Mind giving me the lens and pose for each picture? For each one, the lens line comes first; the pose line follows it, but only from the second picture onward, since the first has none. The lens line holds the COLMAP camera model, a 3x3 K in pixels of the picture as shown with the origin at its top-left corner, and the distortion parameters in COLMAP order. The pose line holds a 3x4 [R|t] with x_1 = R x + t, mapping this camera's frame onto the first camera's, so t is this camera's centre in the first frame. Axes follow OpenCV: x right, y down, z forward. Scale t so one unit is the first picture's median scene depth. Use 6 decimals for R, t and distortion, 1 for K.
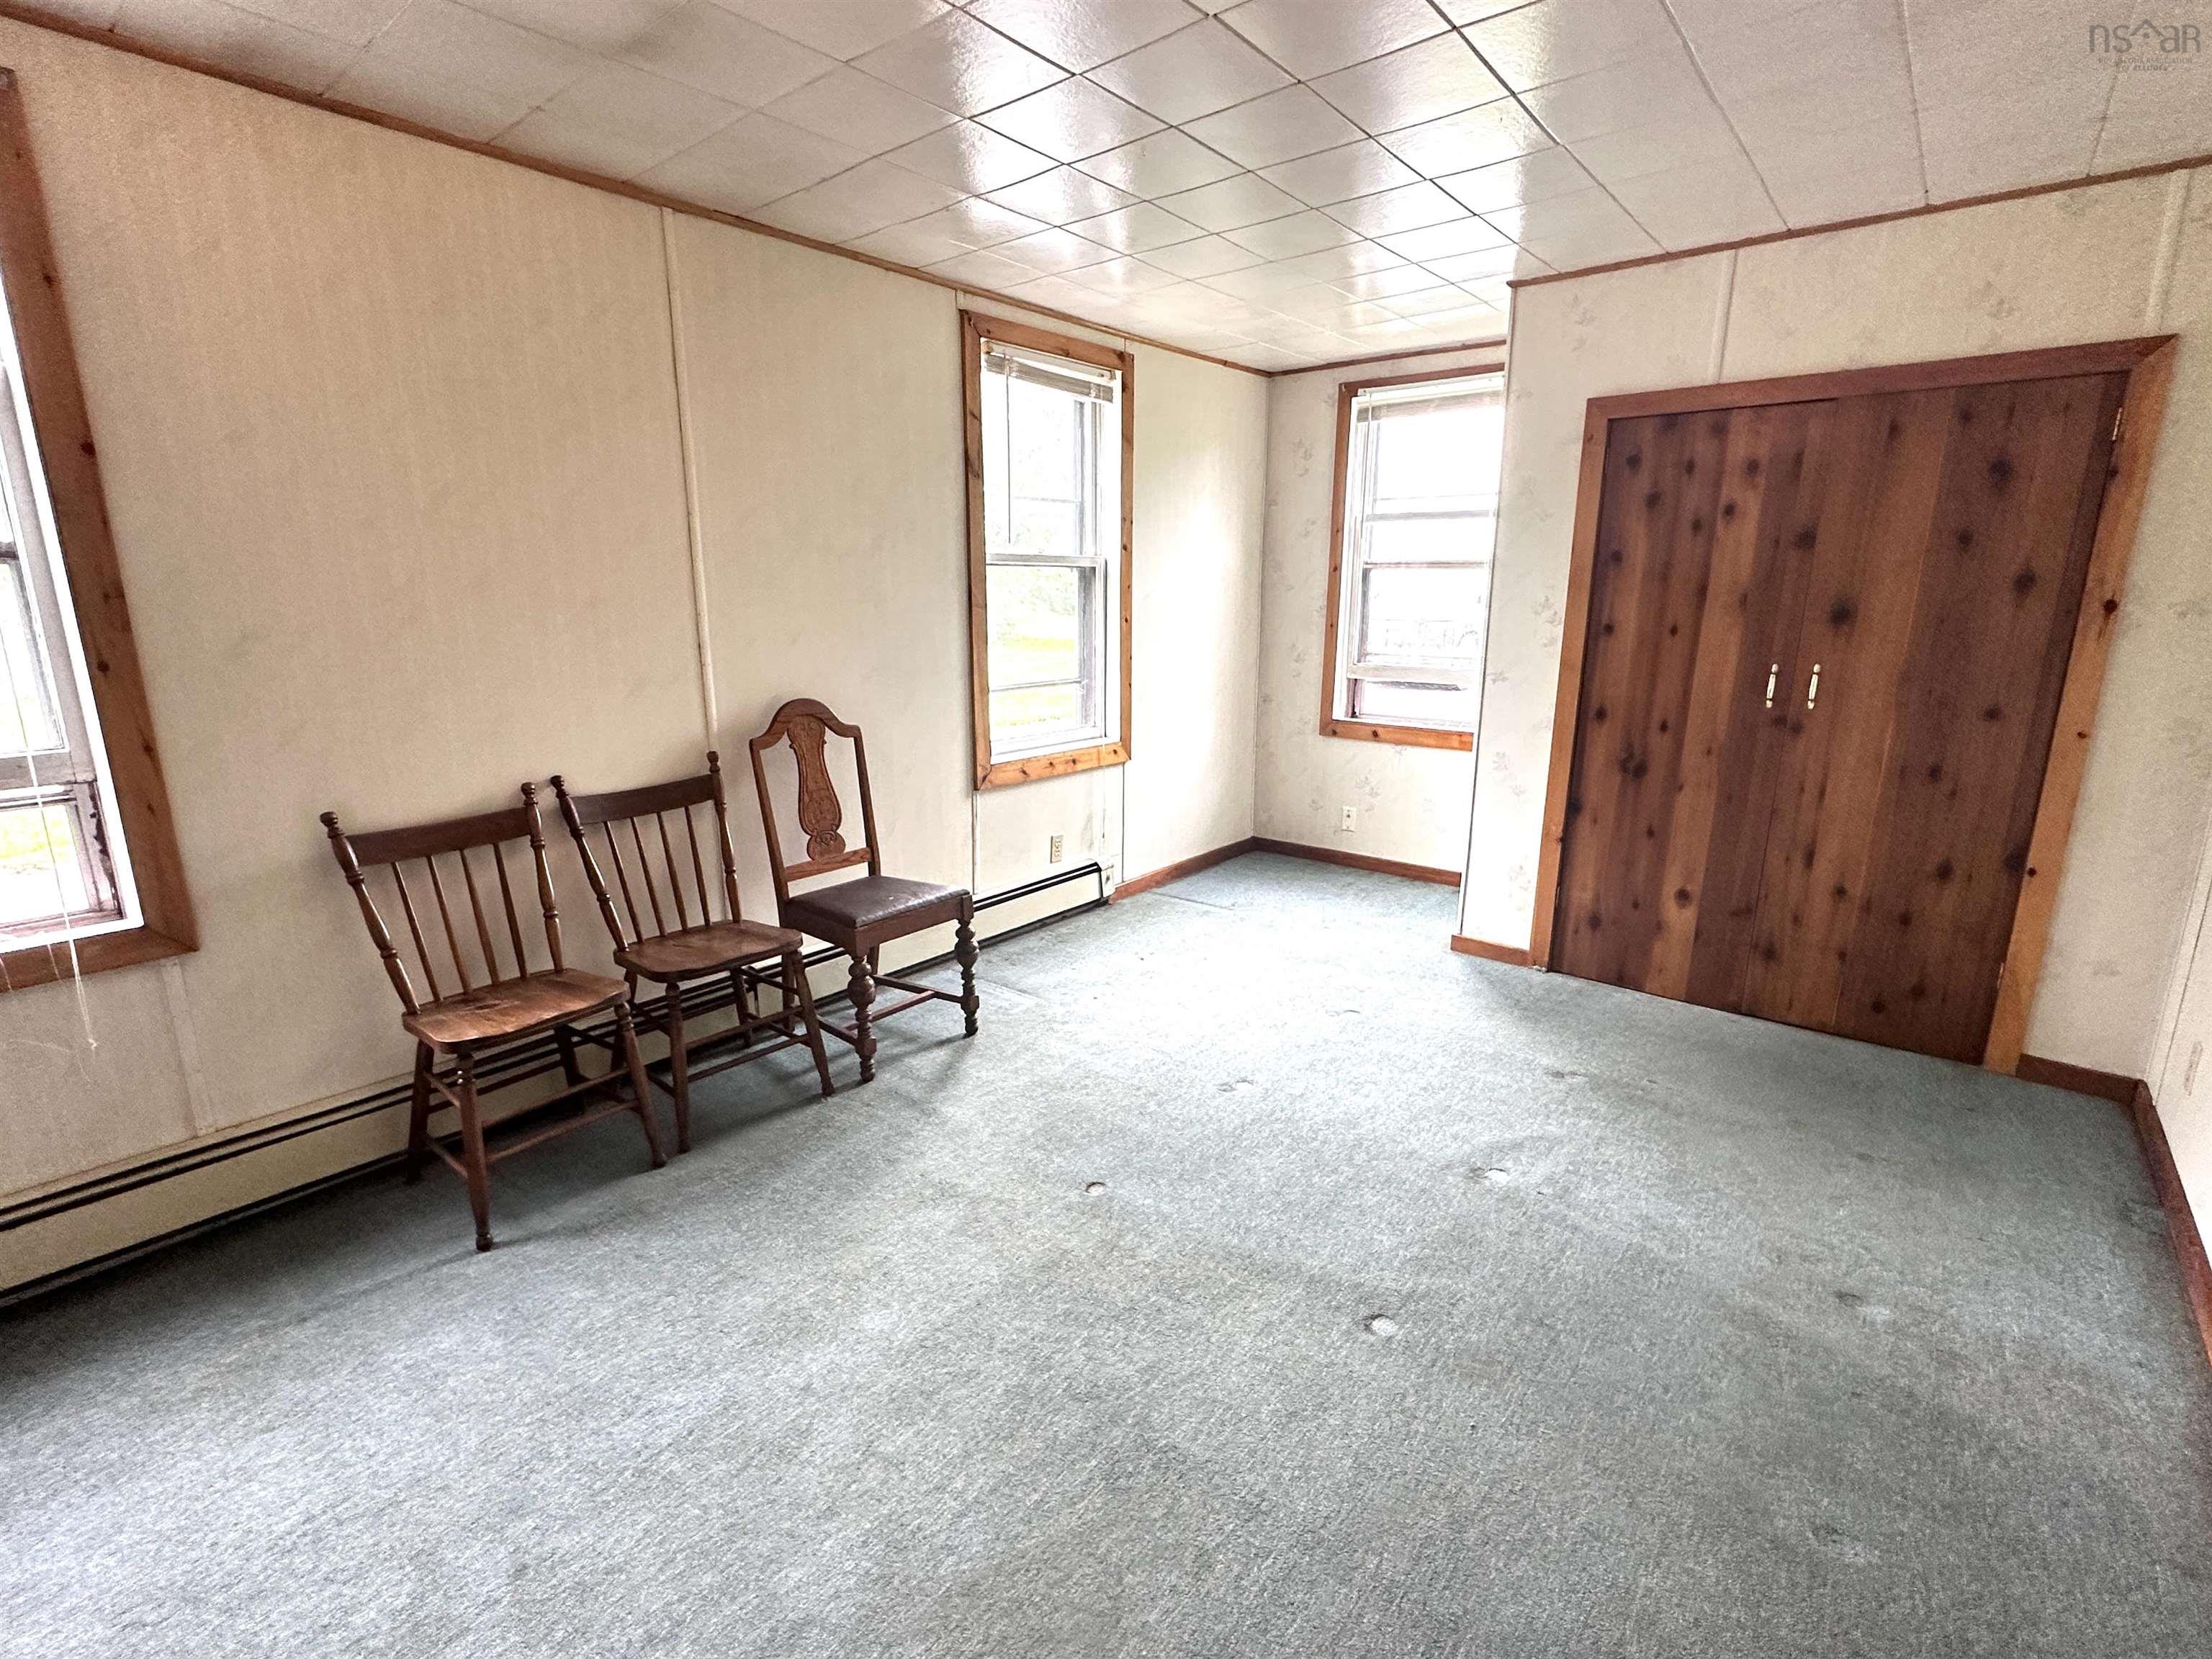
lens RADIAL K [[1042.6, 0, 1109.1], [0, 1042.6, 827.9], [0, 0, 1]] dist [-0.000833, 0.001000]
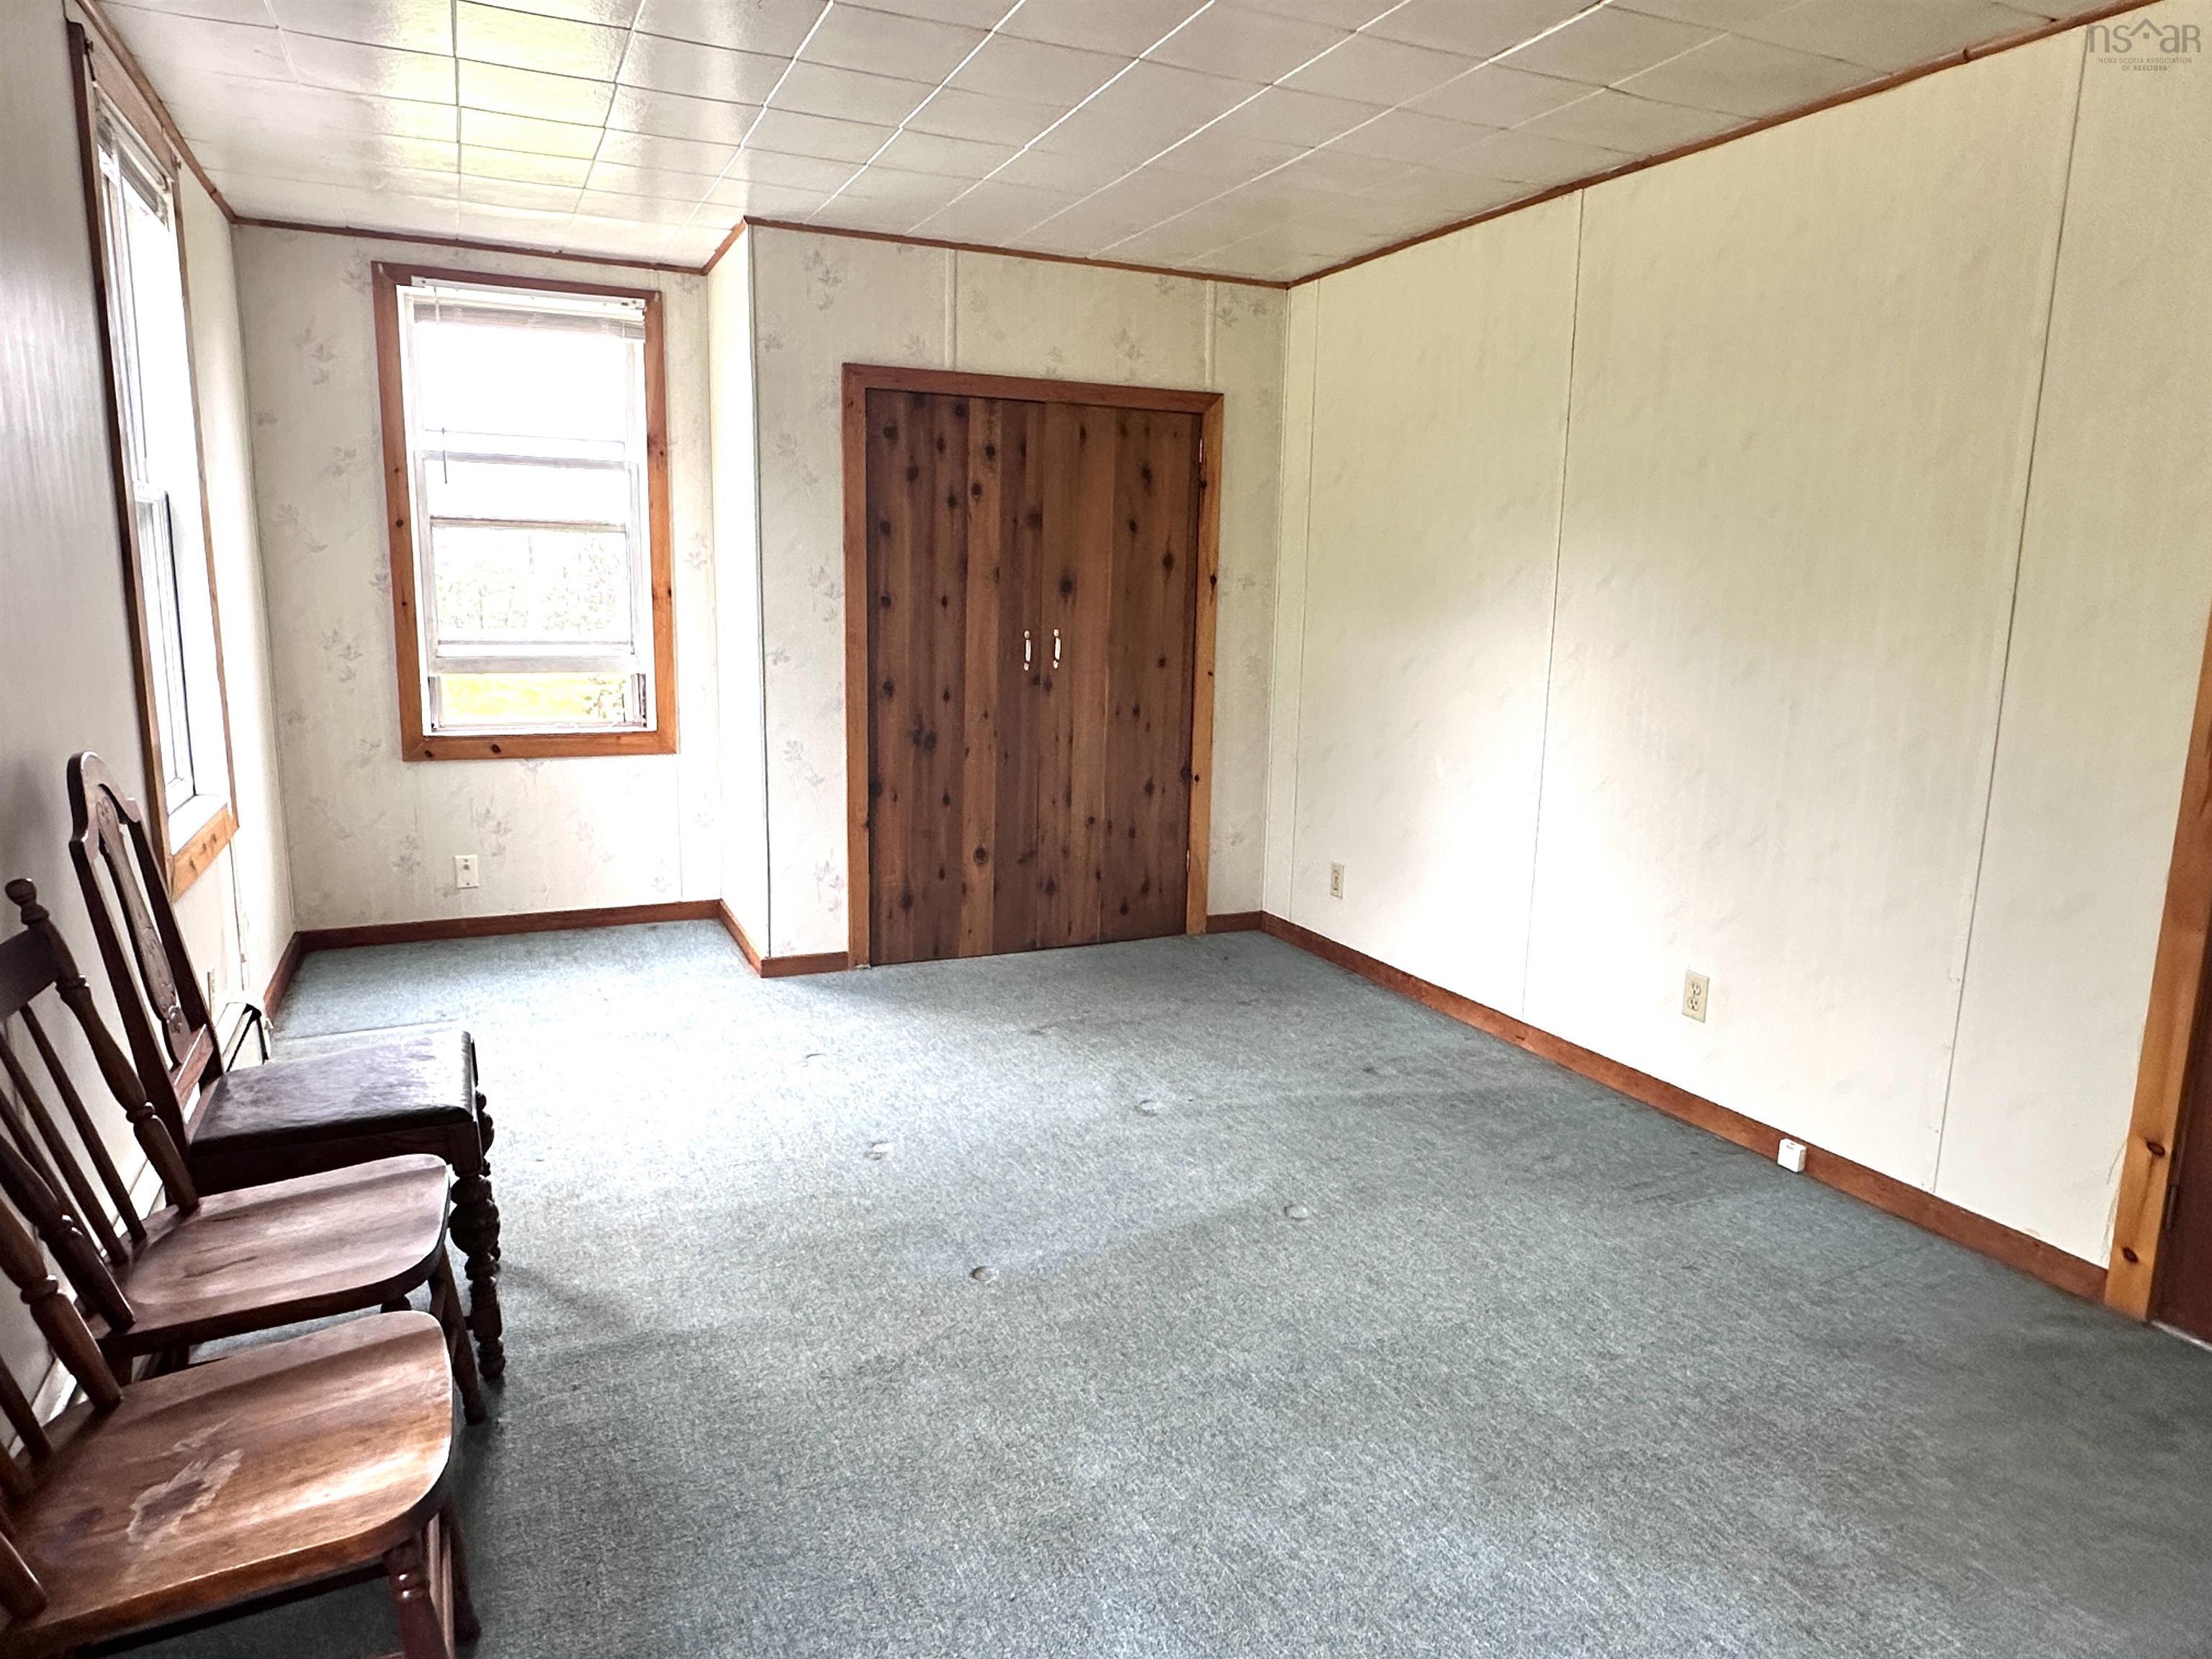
lens RADIAL K [[1376.8, 0, 1115.6], [0, 1376.8, 828.7], [0, 0, 1]] dist [-0.001113, 0.001137]
pose [[0.427191, -0.155447, 0.890699, -0.651888], [0.184477, 0.979373, 0.082445, -0.051569], [-0.885142, 0.129094, 0.447056, 0.277305]]
